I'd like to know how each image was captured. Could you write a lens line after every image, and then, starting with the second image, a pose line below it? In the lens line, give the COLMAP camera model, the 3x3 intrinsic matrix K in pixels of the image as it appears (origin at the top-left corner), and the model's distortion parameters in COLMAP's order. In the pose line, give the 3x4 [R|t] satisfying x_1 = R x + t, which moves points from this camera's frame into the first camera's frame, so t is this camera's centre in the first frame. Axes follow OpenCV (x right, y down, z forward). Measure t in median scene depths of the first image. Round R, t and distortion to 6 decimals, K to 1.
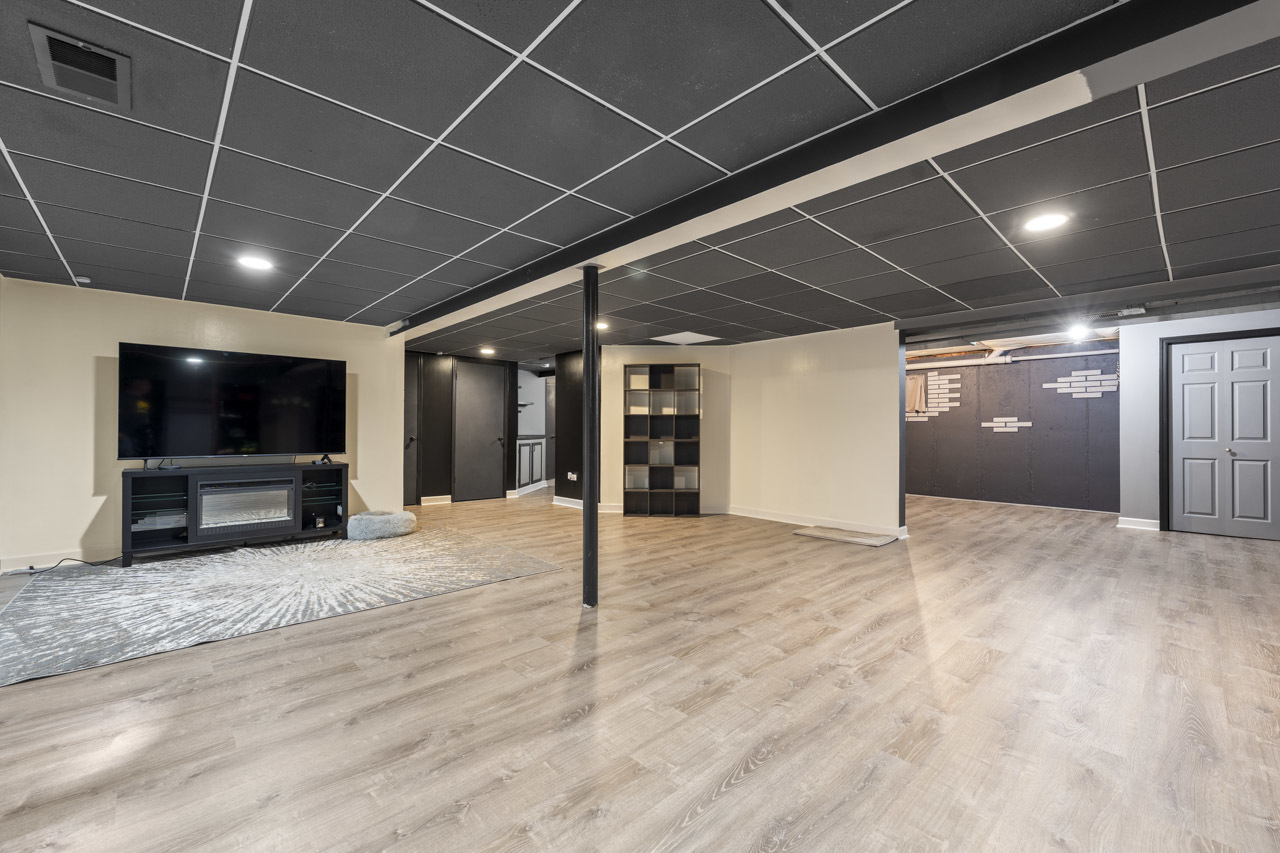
lens RADIAL K [[515.6, 0, 638.0], [0, 515.6, 424.7], [0, 0, 1]] dist [0.000355, 0.000562]
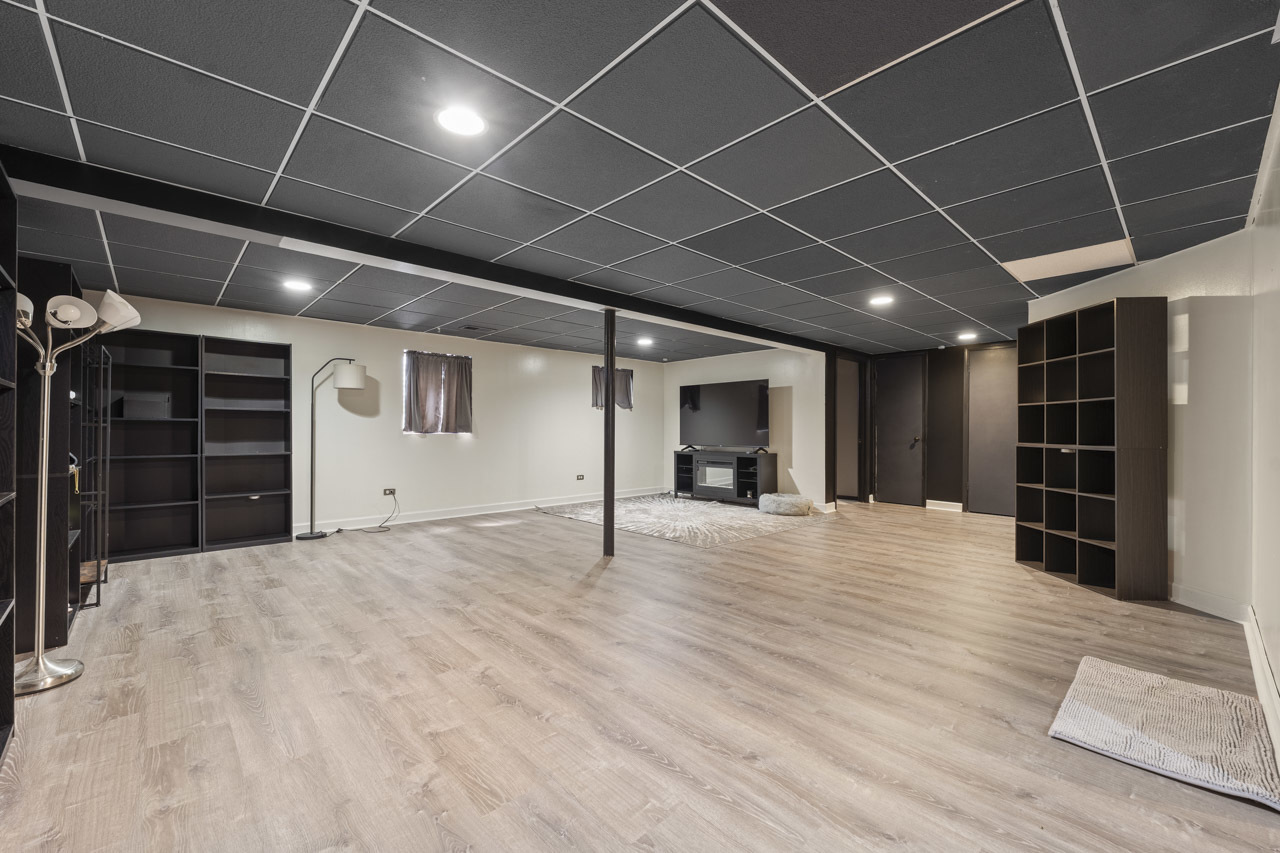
lens RADIAL K [[515.6, 0, 635.4], [0, 515.6, 428.3], [0, 0, 1]] dist [0.000355, 0.000562]
pose [[-0.000341, -0.006977, -0.999976, 1.369778], [0.009589, 0.999930, -0.006980, 0.021818], [0.999954, -0.009591, -0.000275, 1.144848]]
